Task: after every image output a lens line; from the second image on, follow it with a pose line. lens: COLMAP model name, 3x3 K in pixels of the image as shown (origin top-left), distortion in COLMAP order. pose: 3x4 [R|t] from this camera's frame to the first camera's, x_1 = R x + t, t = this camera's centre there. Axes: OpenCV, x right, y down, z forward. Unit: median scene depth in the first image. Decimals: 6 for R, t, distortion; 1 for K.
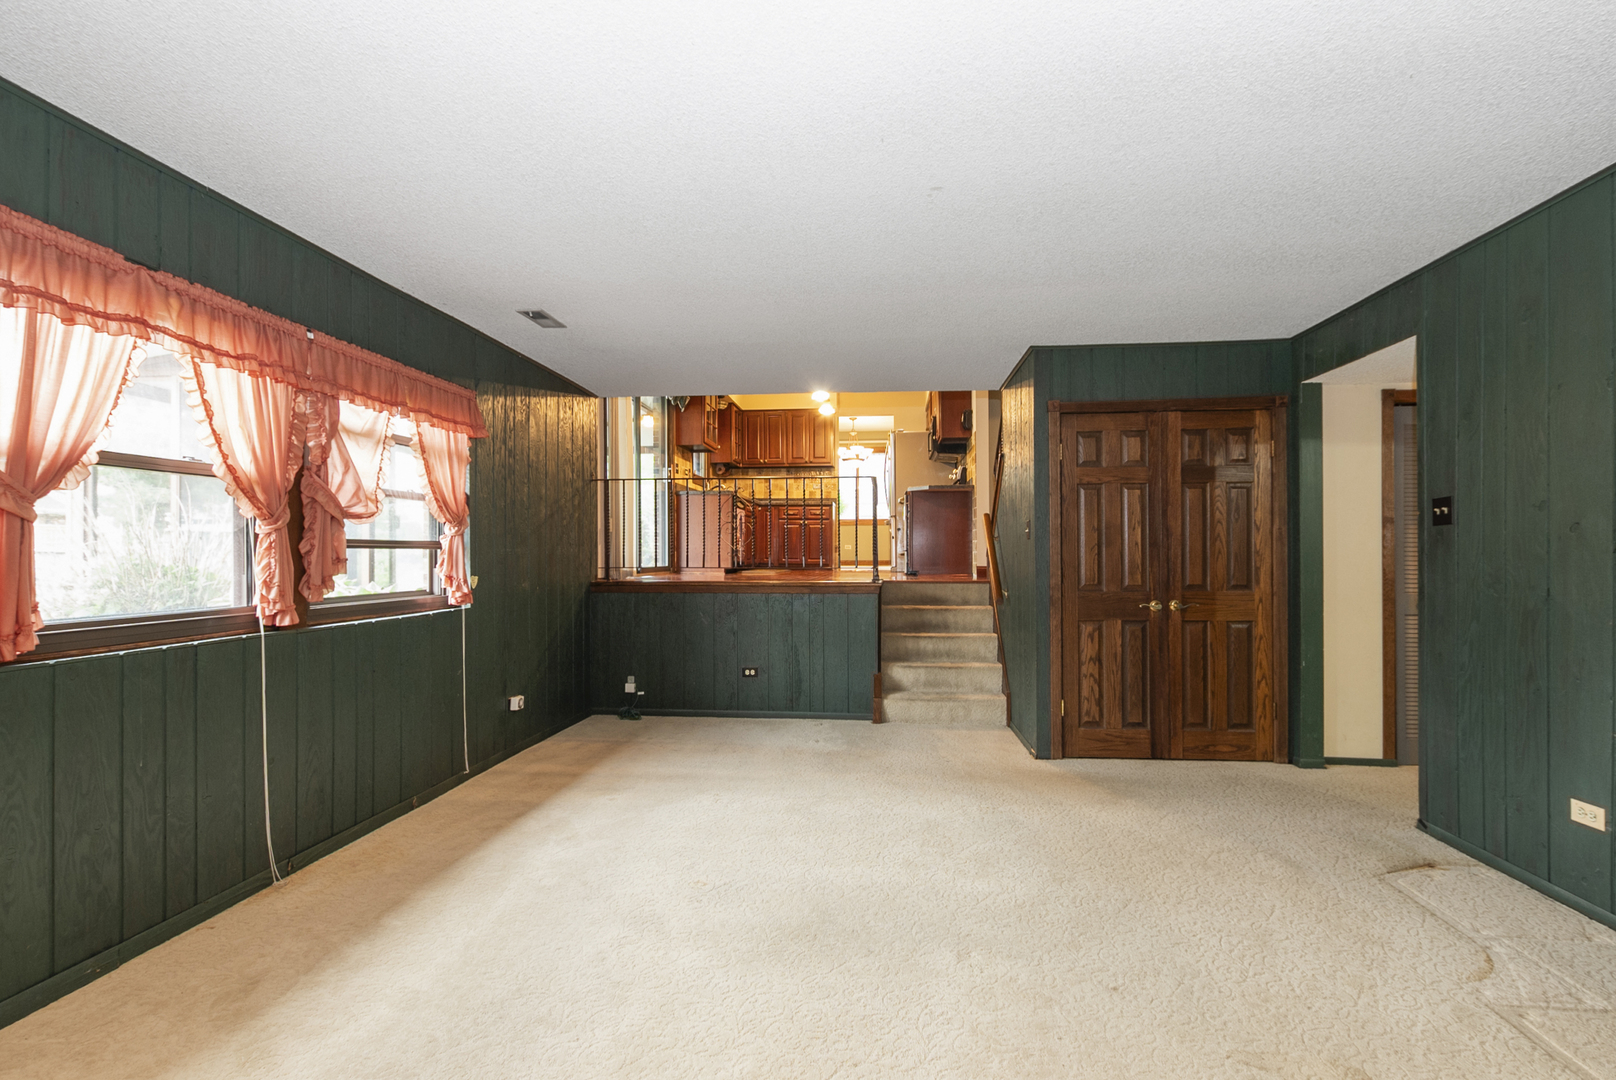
lens RADIAL K [[724.6, 0, 816.2], [0, 724.6, 545.4], [0, 0, 1]] dist [0.011991, -0.006870]
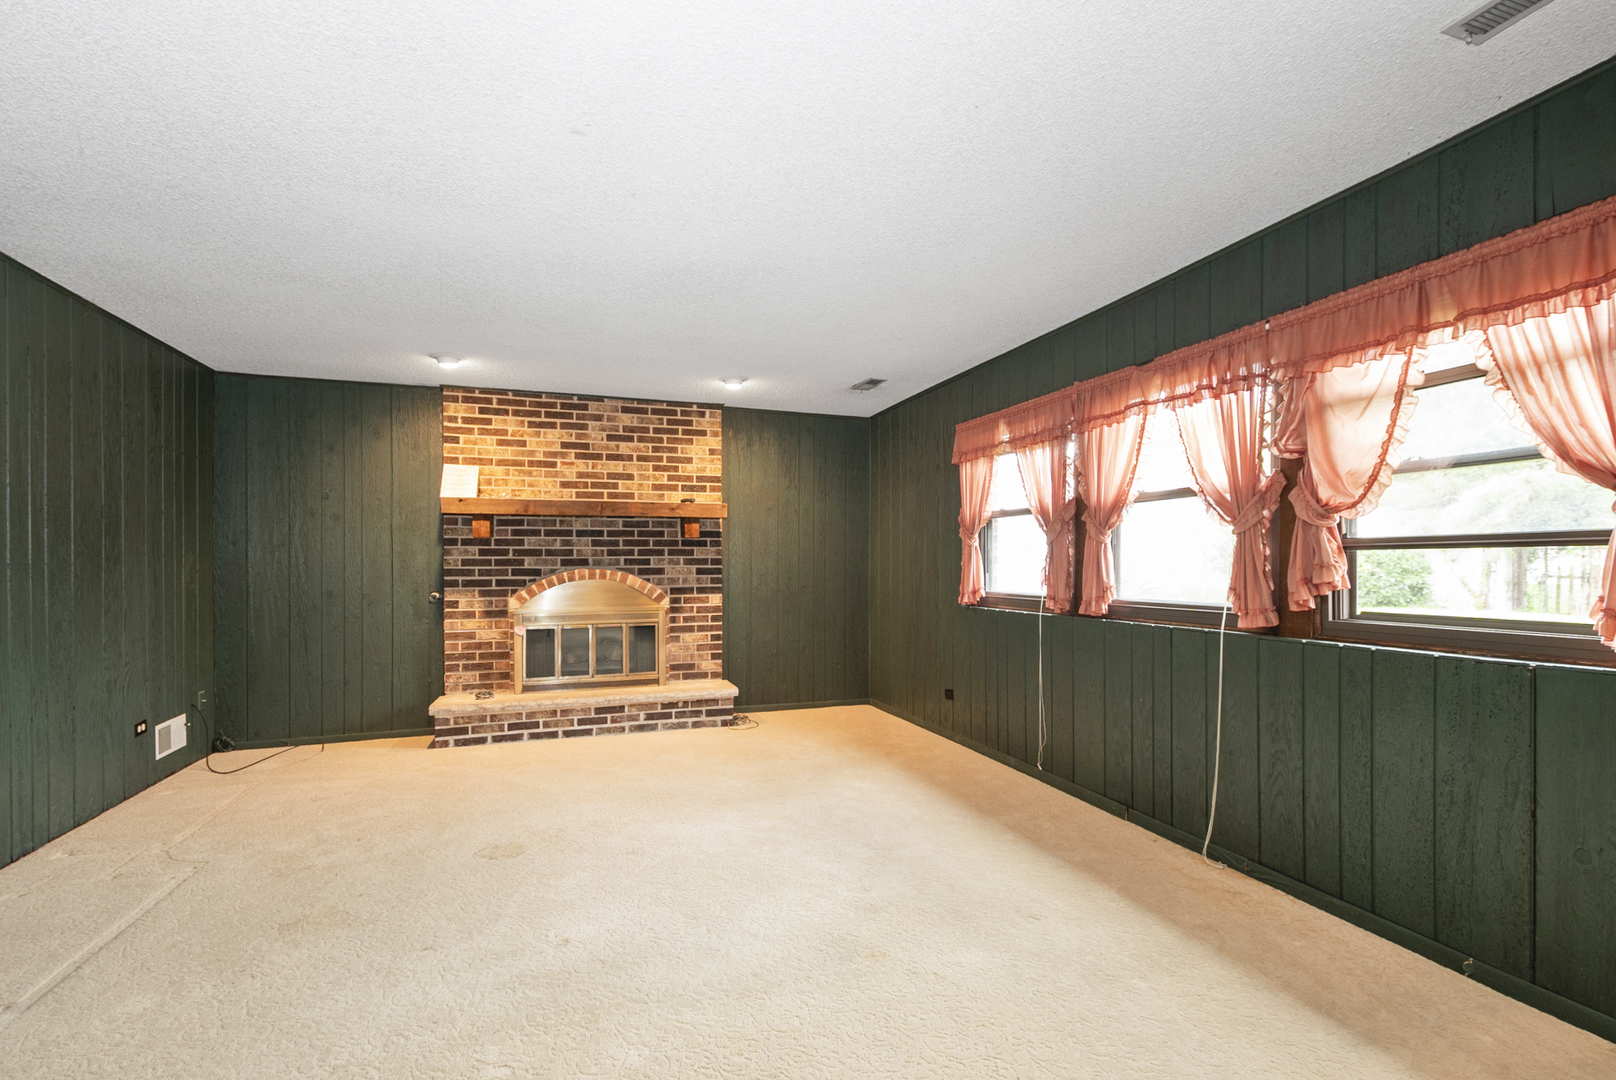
lens RADIAL K [[724.6, 0, 816.2], [0, 724.6, 545.4], [0, 0, 1]] dist [0.011991, -0.006870]
pose [[-0.907619, -0.009718, -0.419683, 0.280740], [0.007465, 0.999200, -0.039281, 0.035022], [0.419729, -0.038785, -0.906821, 1.924622]]
